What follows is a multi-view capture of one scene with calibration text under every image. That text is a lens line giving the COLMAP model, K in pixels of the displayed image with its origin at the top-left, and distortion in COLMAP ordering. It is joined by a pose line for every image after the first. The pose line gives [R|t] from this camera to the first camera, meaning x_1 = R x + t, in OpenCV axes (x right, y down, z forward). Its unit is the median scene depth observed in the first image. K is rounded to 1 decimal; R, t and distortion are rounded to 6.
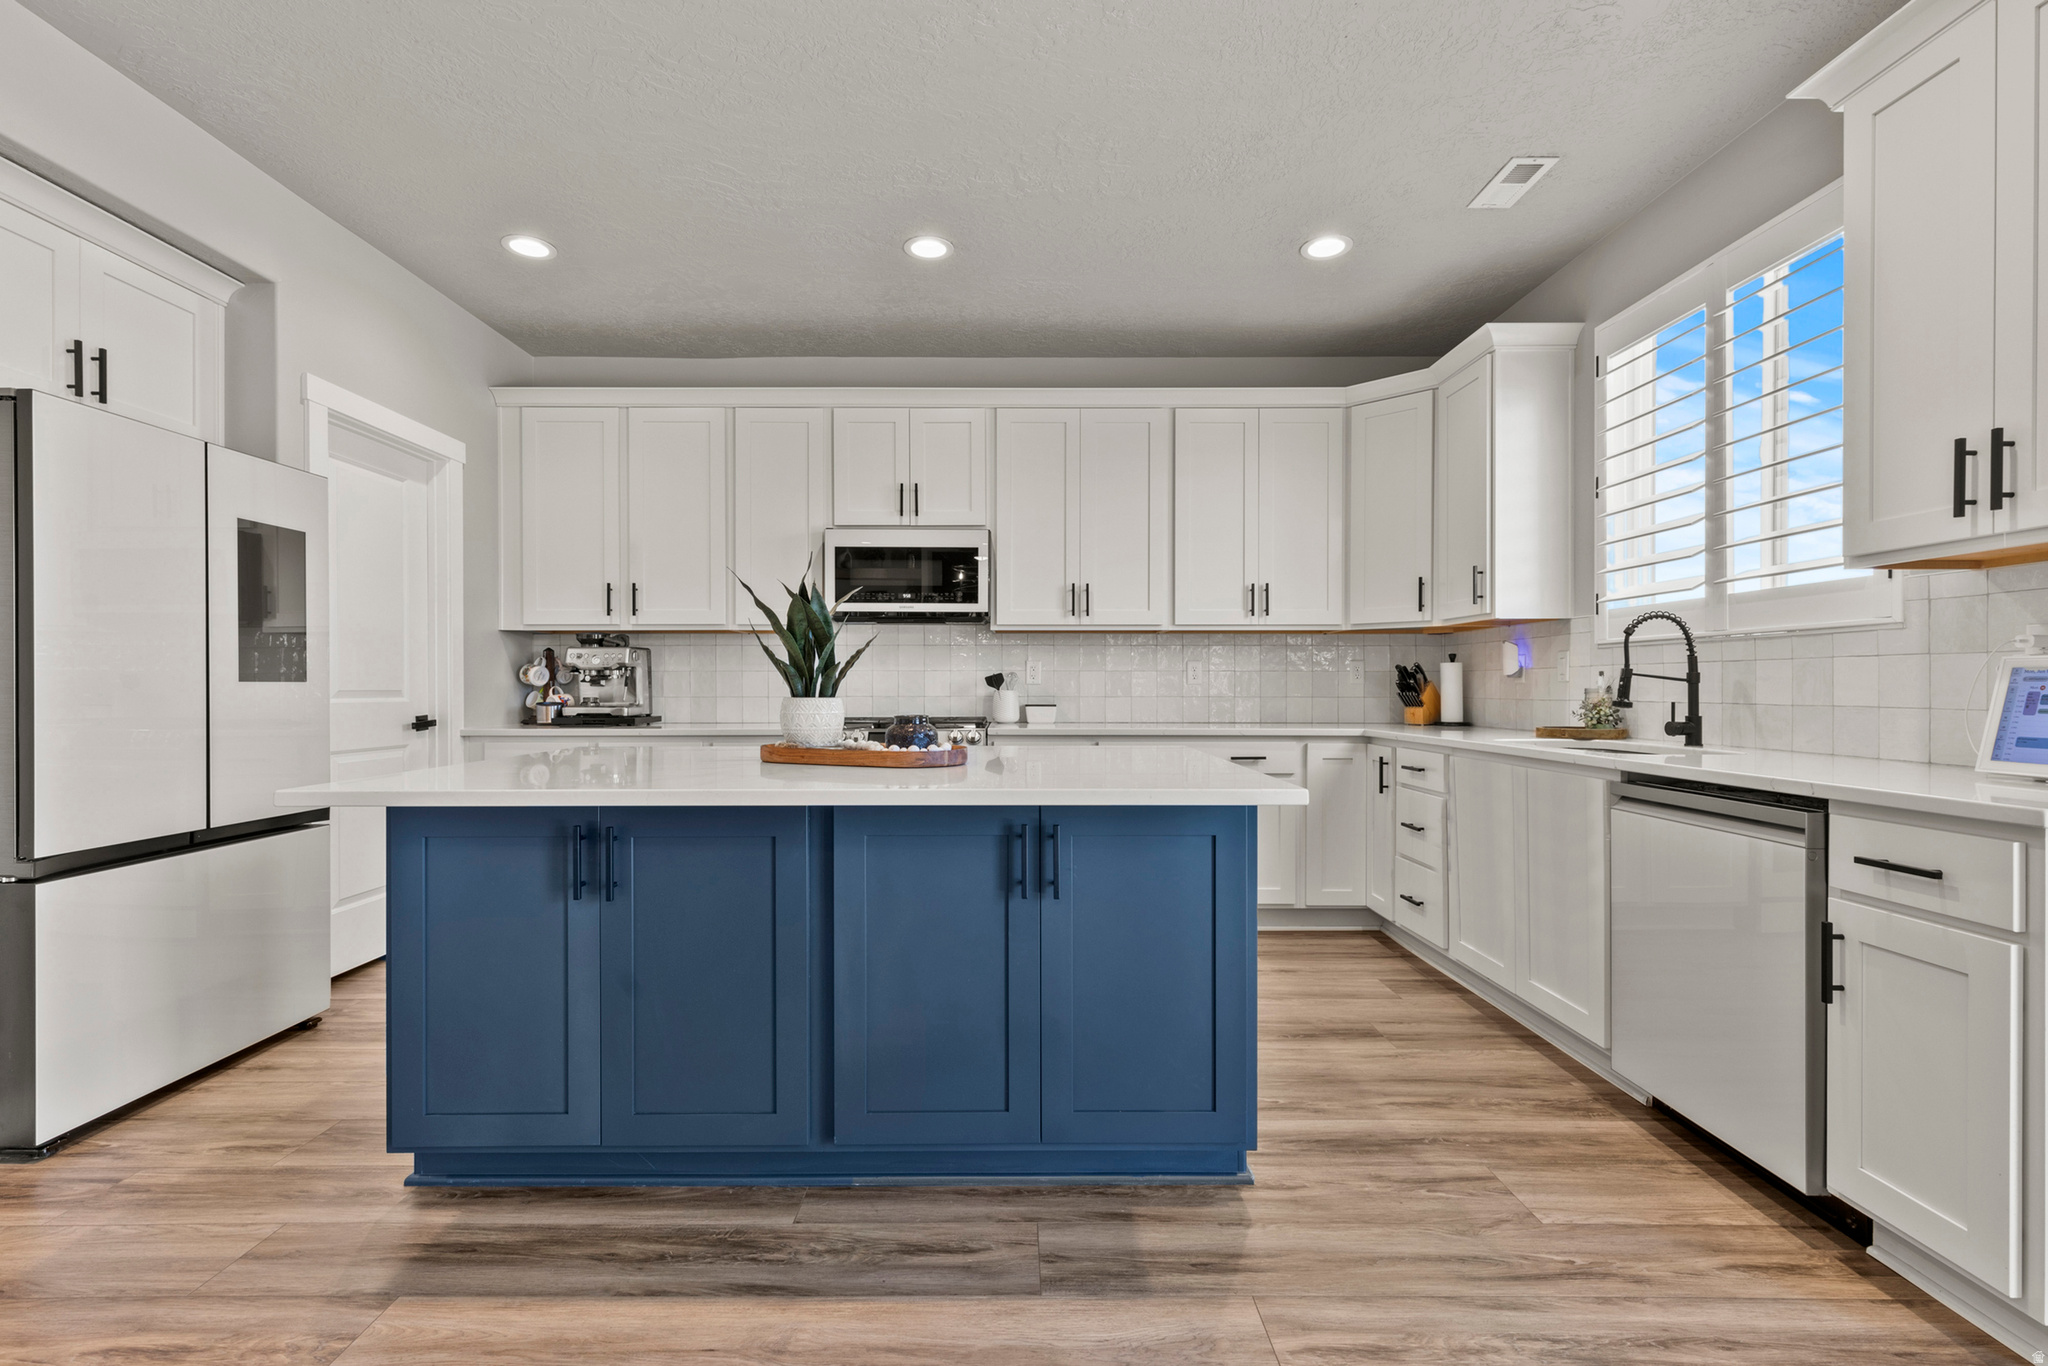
lens RADIAL K [[942.7, 0, 1017.9], [0, 942.7, 686.1], [0, 0, 1]] dist [0.005281, 0.000246]
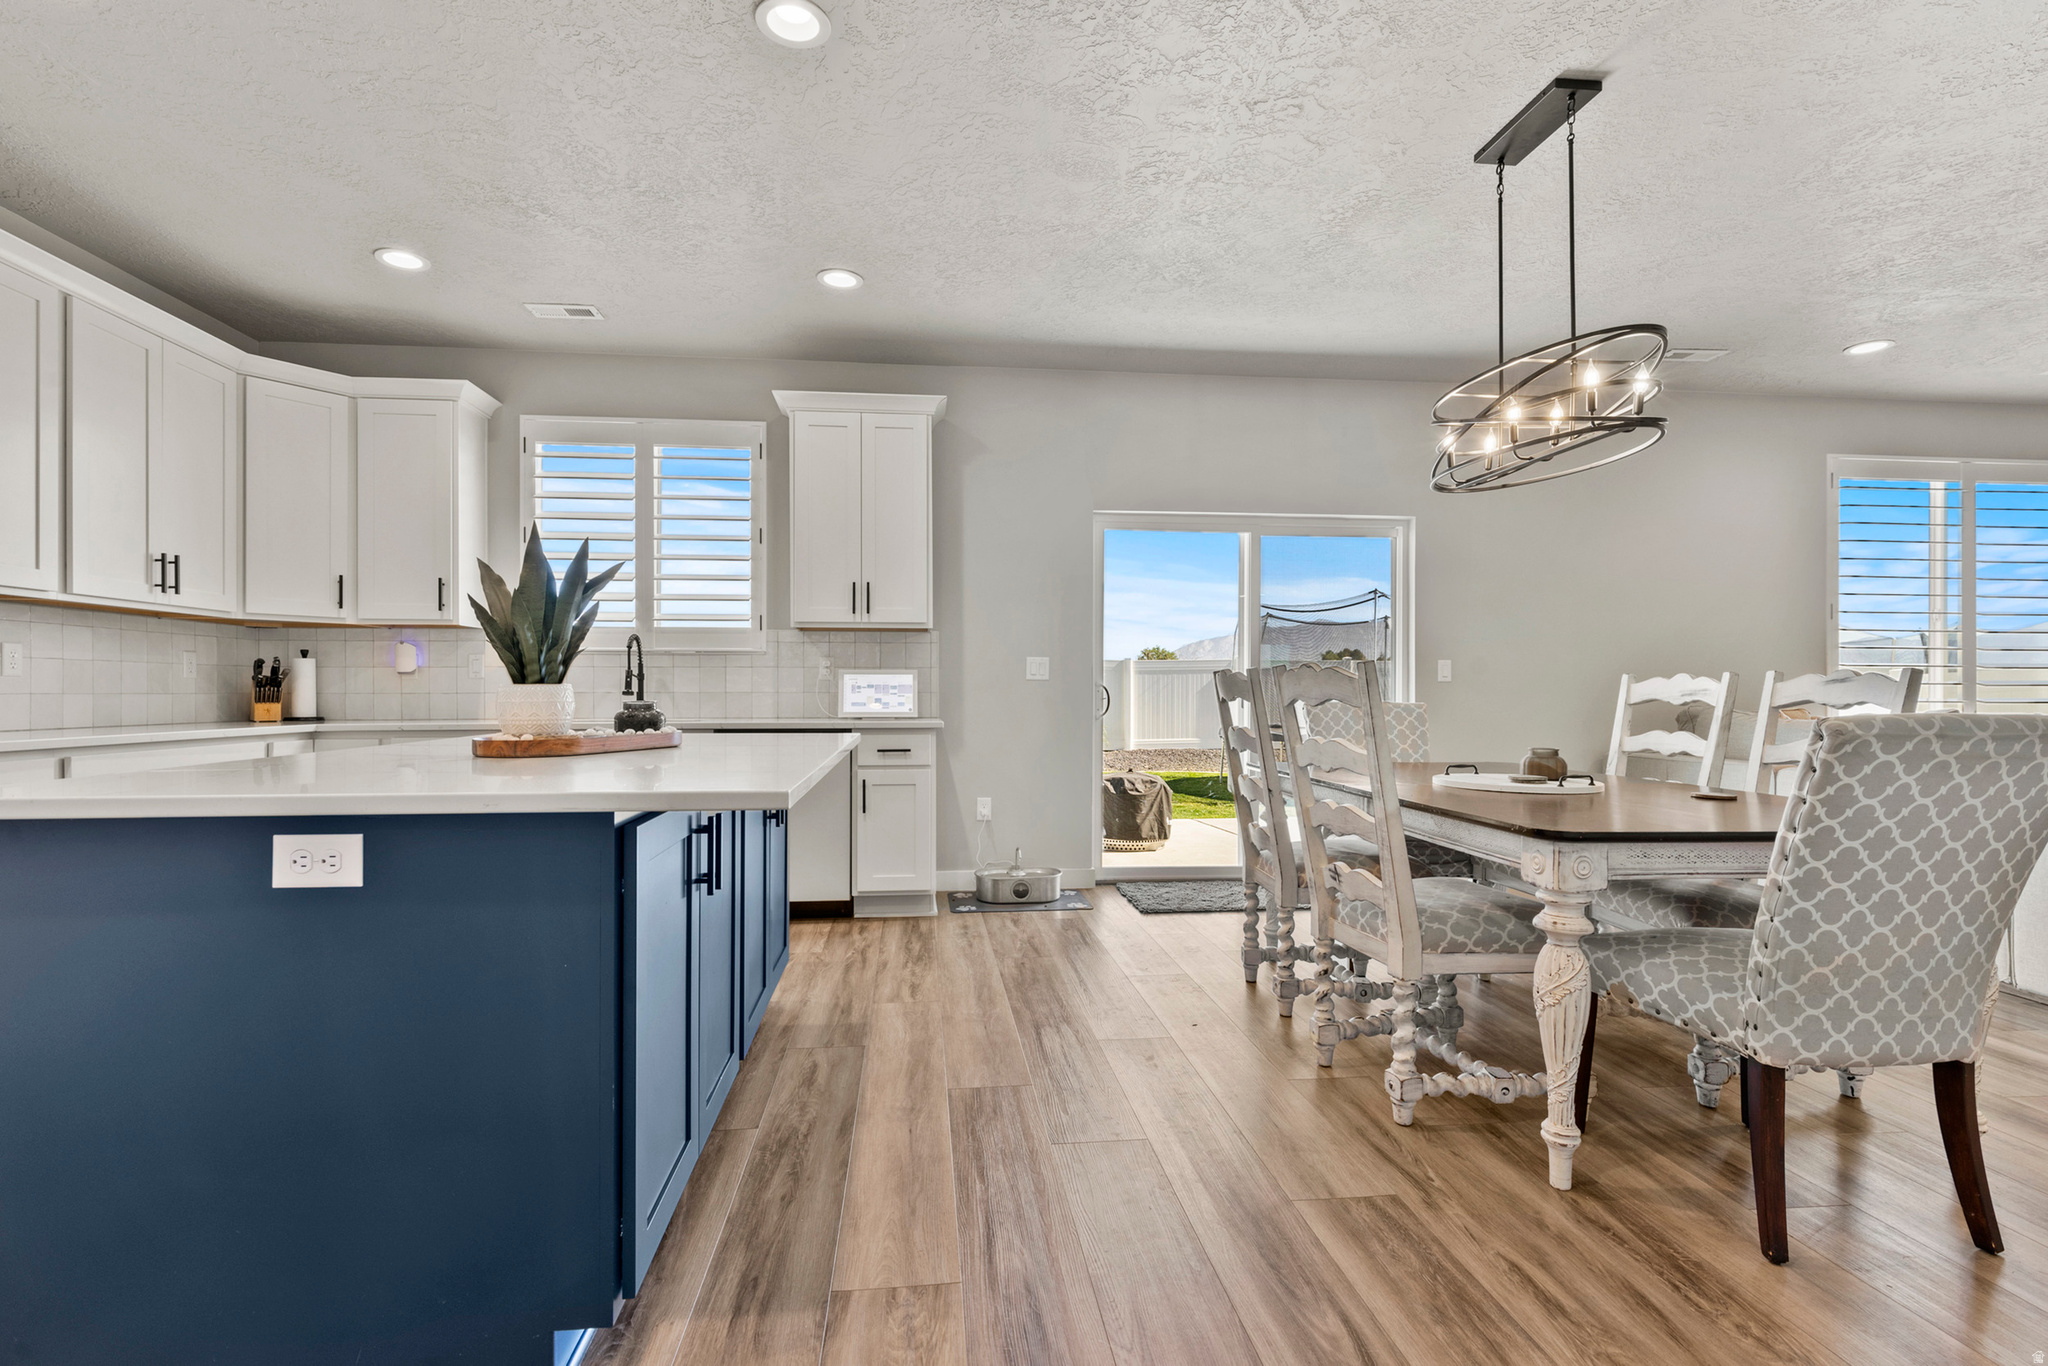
lens RADIAL K [[942.7, 0, 1018.4], [0, 942.7, 687.8], [0, 0, 1]] dist [0.005281, 0.000246]
pose [[-0.107533, 0.003621, 0.994195, -1.426920], [0.000719, 0.999993, -0.003564, 0.023744], [-0.994201, 0.000331, -0.107535, 0.793299]]
